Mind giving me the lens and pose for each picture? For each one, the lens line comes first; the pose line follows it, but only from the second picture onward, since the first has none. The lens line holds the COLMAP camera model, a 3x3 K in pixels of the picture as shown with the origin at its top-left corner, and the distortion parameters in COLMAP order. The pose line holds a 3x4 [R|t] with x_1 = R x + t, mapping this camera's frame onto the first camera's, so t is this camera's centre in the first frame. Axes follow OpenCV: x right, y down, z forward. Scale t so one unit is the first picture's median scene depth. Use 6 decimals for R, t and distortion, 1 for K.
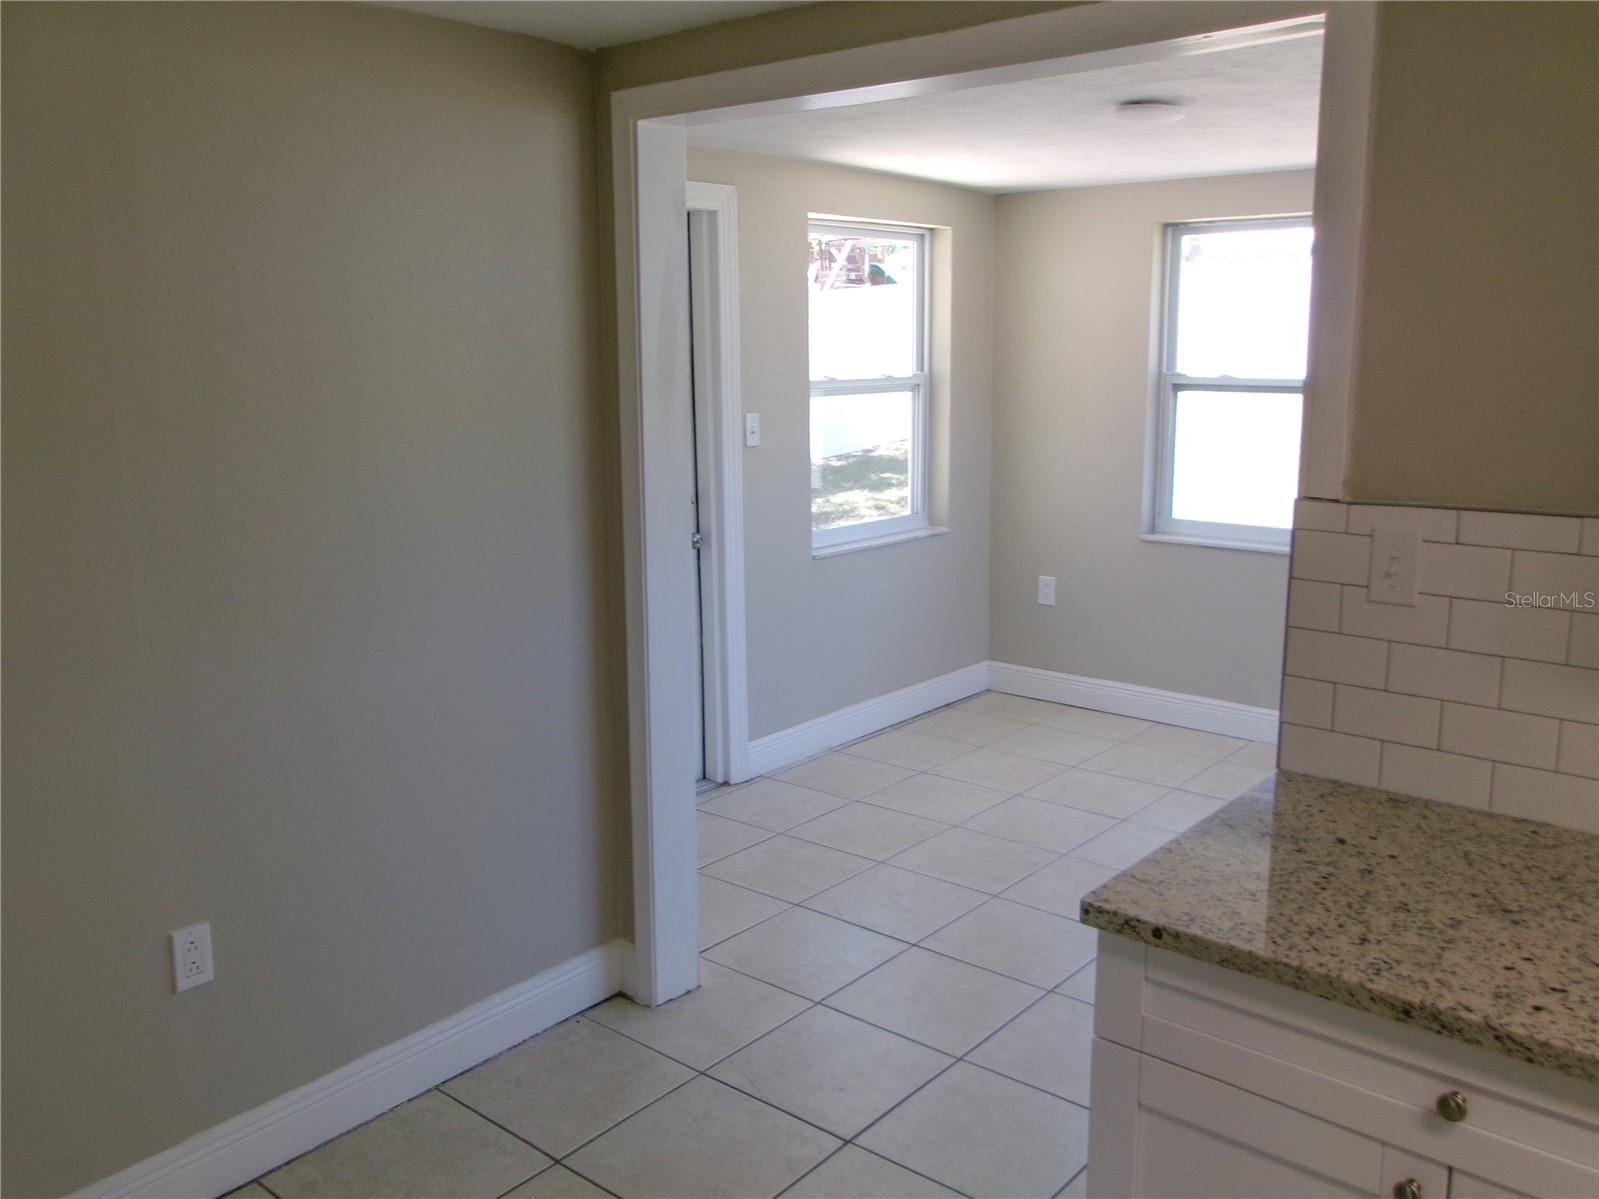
lens RADIAL K [[1334.5, 0, 799.5], [0, 1334.5, 599.5], [0, 0, 1]] dist [0.008328, 0.005038]
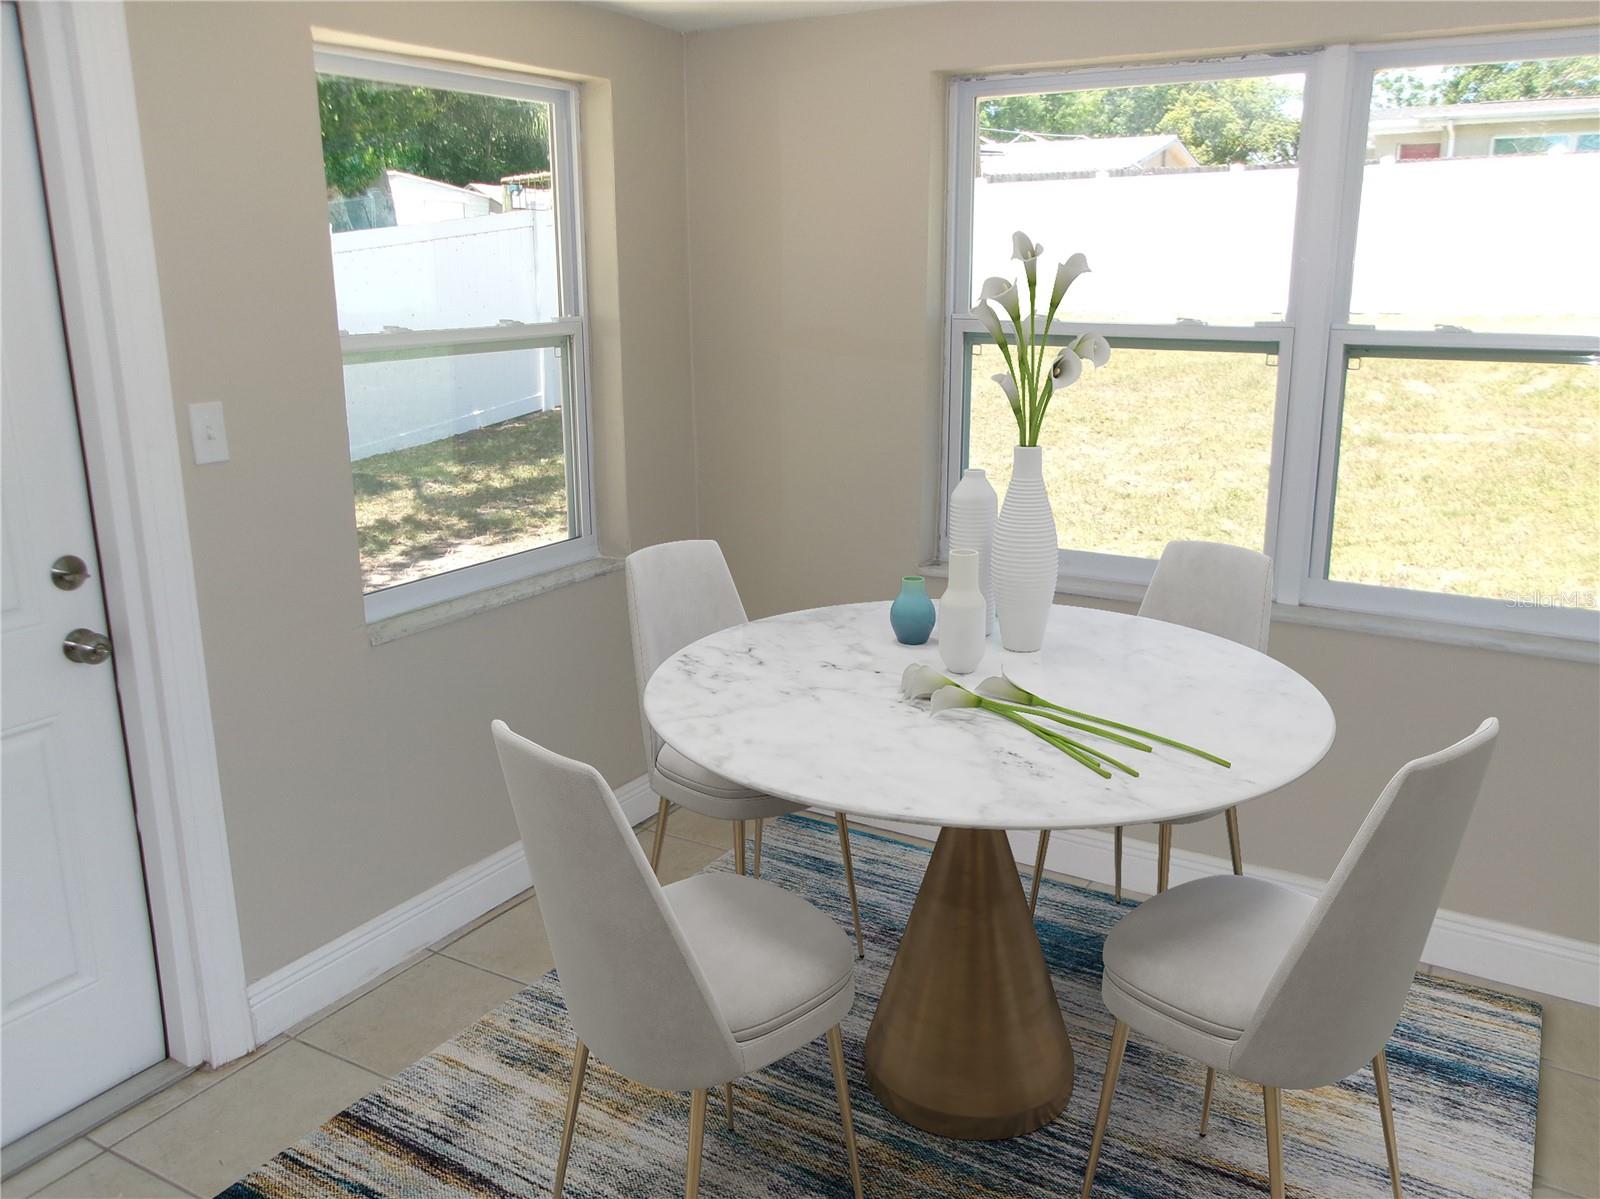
lens RADIAL K [[1335.4, 0, 800.0], [0, 1335.4, 599.5], [0, 0, 1]] dist [0.008328, 0.005038]
pose [[0.987438, -0.039186, 0.153072, 0.167861], [0.031059, 0.997996, 0.055124, -0.119922], [-0.154925, -0.049677, 0.986676, 0.626598]]
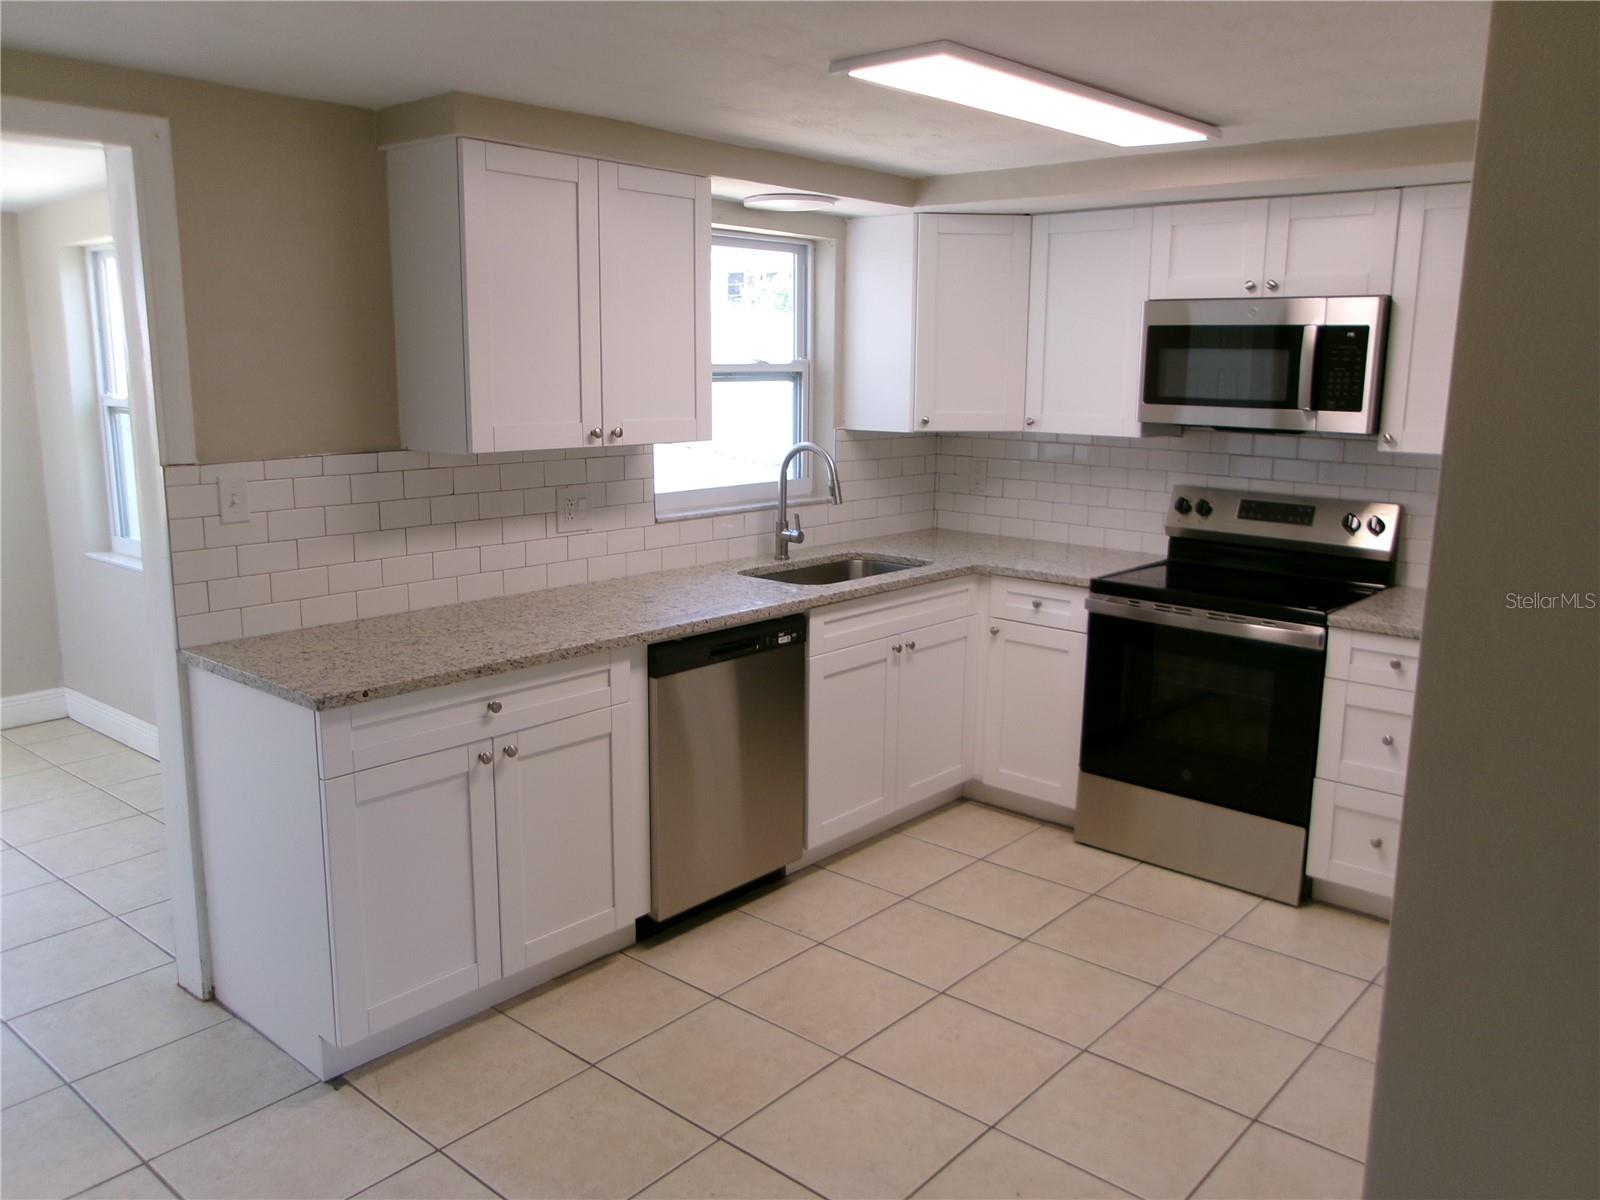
lens RADIAL K [[1236.7, 0, 805.4], [0, 1236.7, 593.0], [0, 0, 1]] dist [-0.005582, 0.001375]
pose [[0.020488, -0.181477, 0.983182, -0.638465], [0.181866, 0.967658, 0.174822, -0.030600], [-0.983110, 0.175226, 0.052830, 0.149654]]
